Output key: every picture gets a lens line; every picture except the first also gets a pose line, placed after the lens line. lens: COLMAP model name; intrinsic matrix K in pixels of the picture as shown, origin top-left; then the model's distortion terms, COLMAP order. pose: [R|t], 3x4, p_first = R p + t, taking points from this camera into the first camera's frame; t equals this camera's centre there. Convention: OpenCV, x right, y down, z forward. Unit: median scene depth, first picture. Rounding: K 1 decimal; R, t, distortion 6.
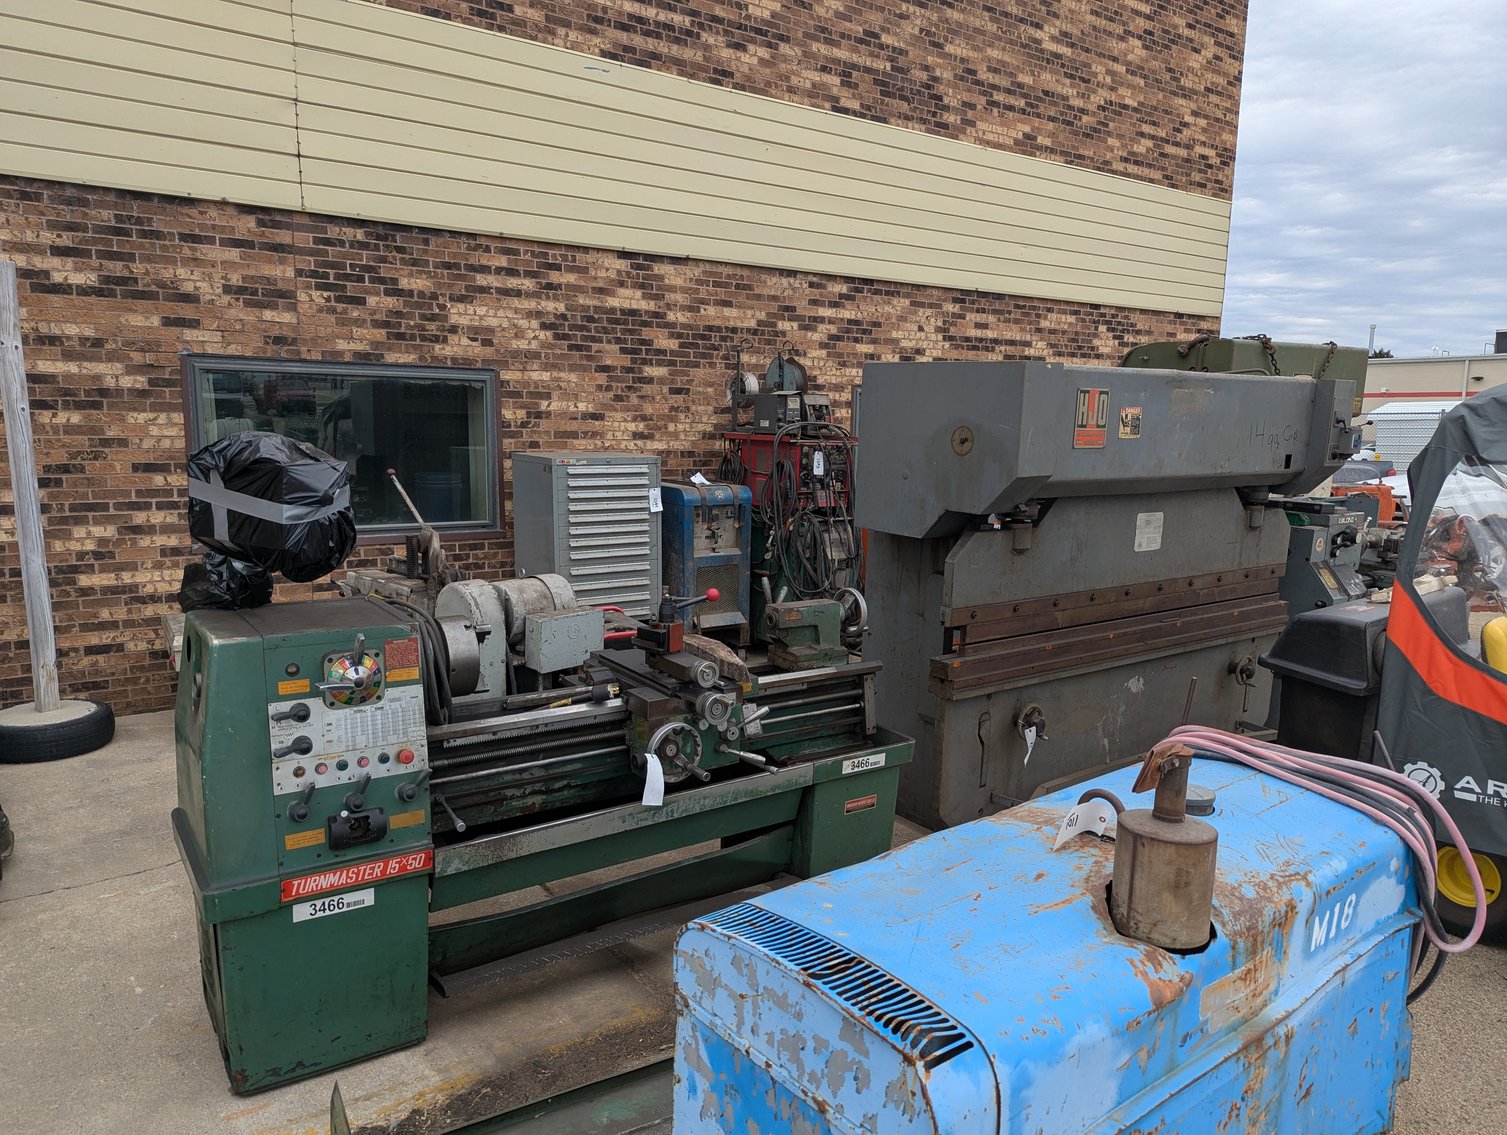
lens RADIAL K [[1052.2, 0, 751.5], [0, 1052.2, 571.5], [0, 0, 1]] dist [0.000753, -0.000626]
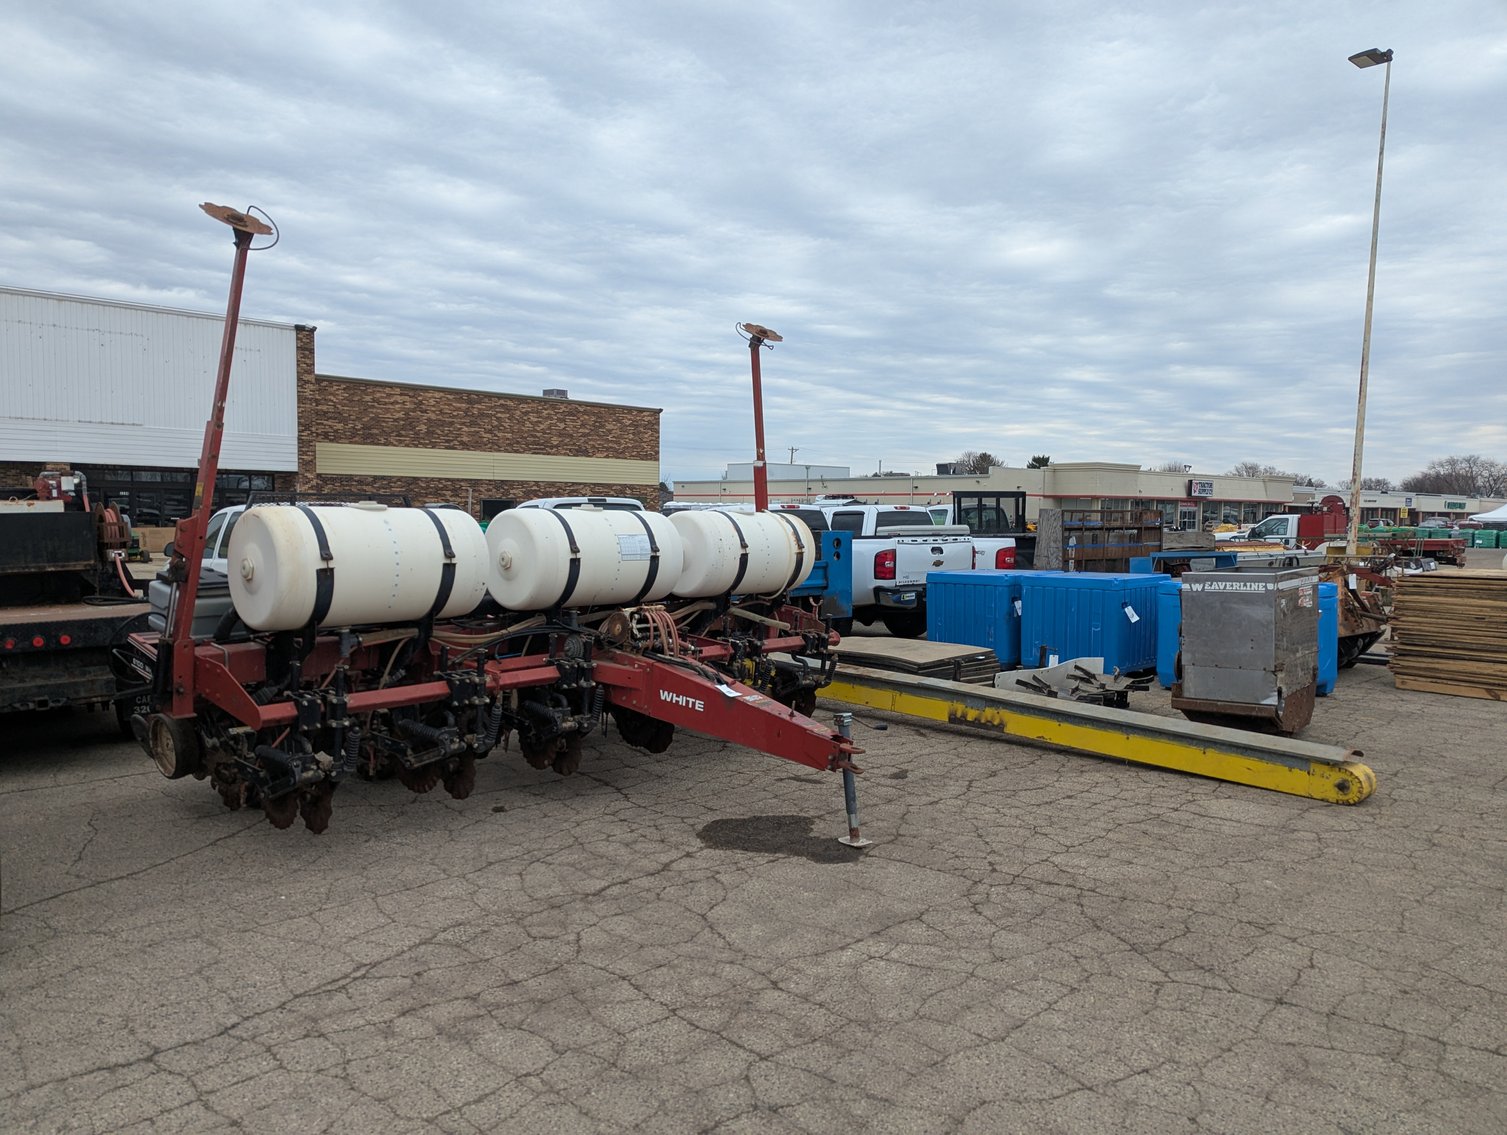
lens RADIAL K [[1052.2, 0, 754.9], [0, 1052.2, 568.1], [0, 0, 1]] dist [0.000753, -0.000626]
pose [[0.990412, -0.007813, 0.137920, 0.258042], [0.019274, 0.996449, -0.081960, 0.619579], [-0.136790, 0.083832, 0.987046, -4.345009]]
